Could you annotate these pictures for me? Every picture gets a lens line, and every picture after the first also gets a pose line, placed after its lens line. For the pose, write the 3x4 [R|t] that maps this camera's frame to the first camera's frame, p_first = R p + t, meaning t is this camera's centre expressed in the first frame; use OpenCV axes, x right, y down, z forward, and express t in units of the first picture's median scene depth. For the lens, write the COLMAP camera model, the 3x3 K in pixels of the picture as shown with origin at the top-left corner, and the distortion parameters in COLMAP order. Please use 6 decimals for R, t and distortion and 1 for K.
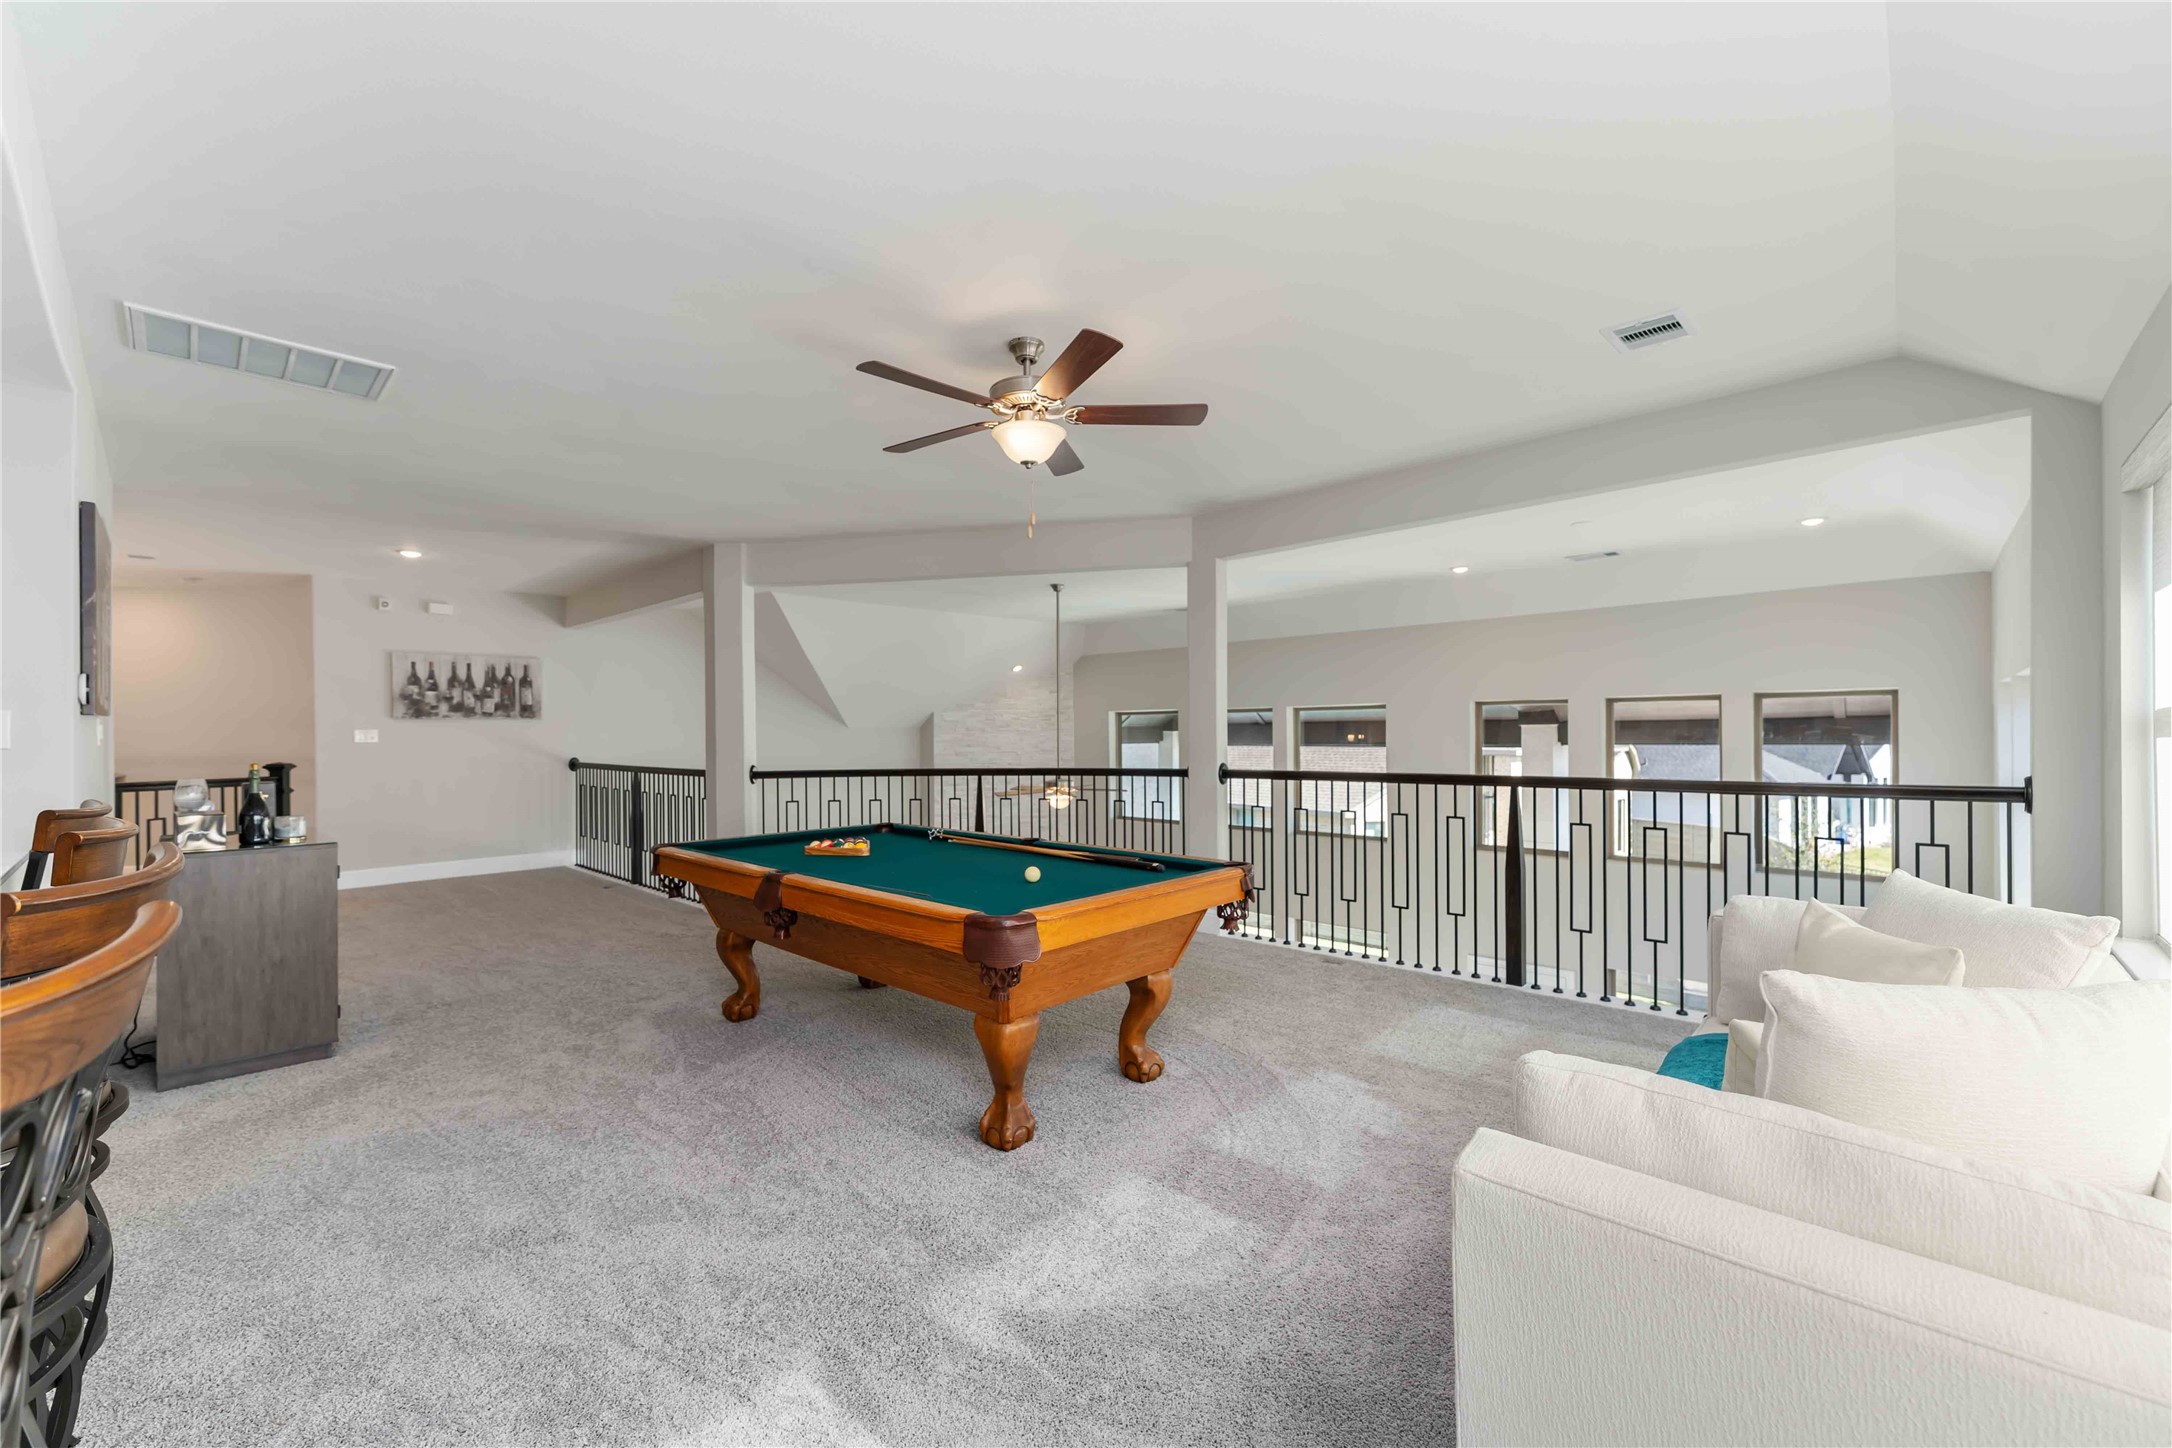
lens RADIAL K [[889.4, 0, 1078.0], [0, 889.4, 733.7], [0, 0, 1]] dist [0.001927, 0.000043]
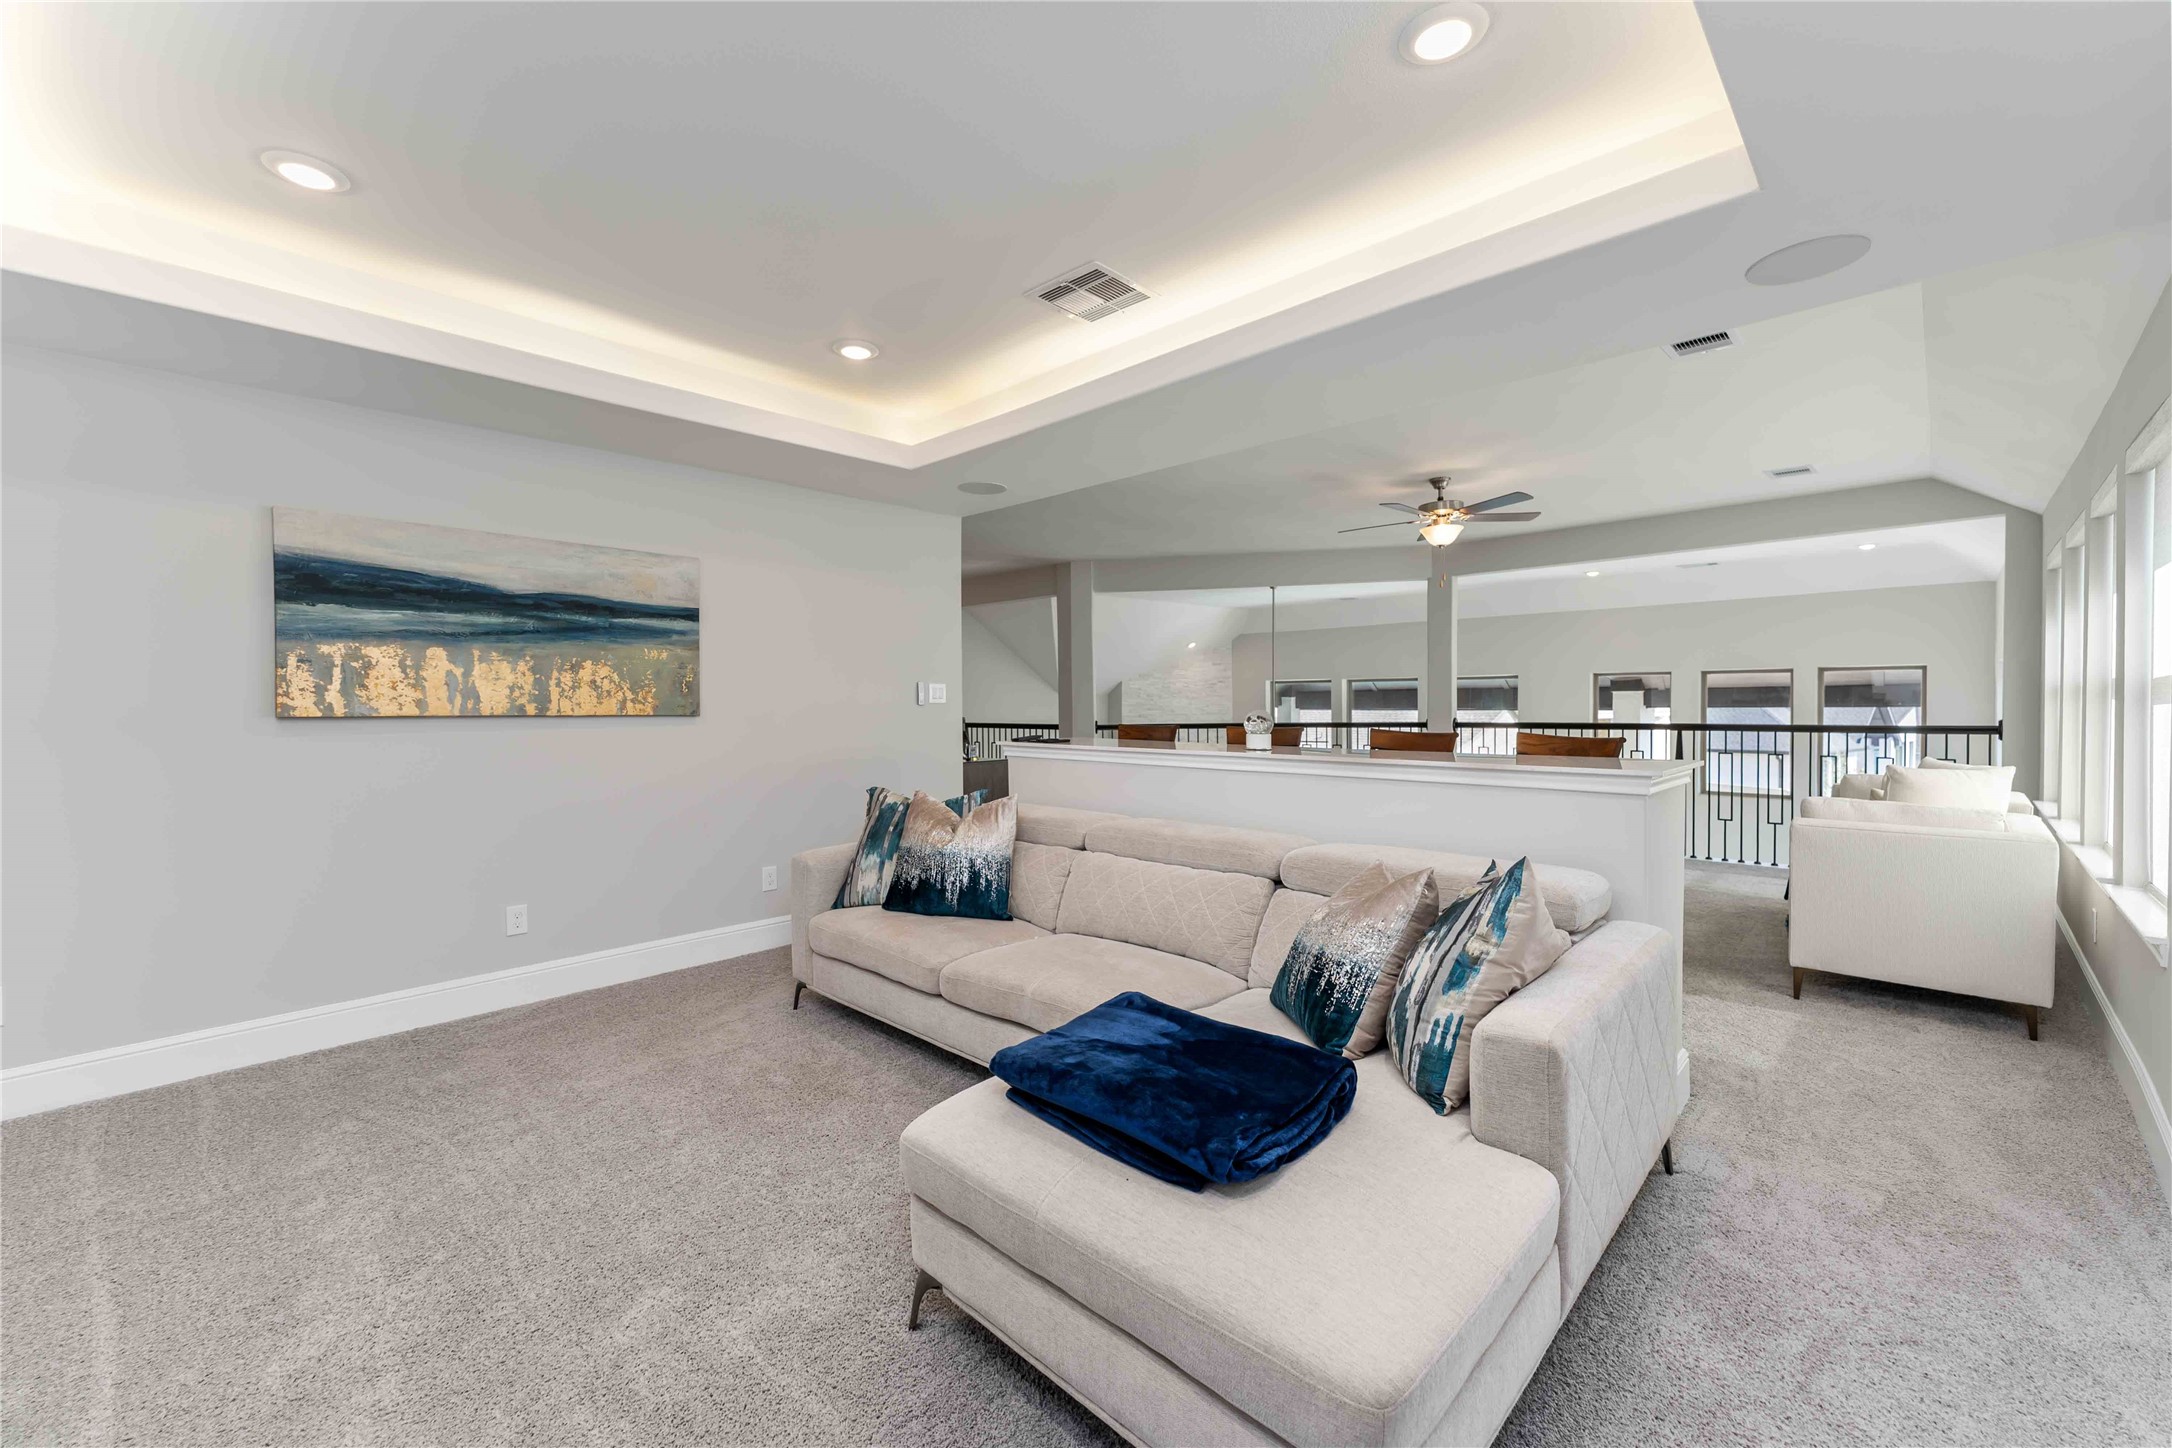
lens RADIAL K [[889.4, 0, 1093.6], [0, 889.4, 709.9], [0, 0, 1]] dist [0.001927, 0.000043]
pose [[1.000000, -0.000812, 0.000323, -0.341570], [0.000808, 0.999945, 0.010416, 0.003691], [-0.000332, -0.010416, 0.999946, -0.356188]]
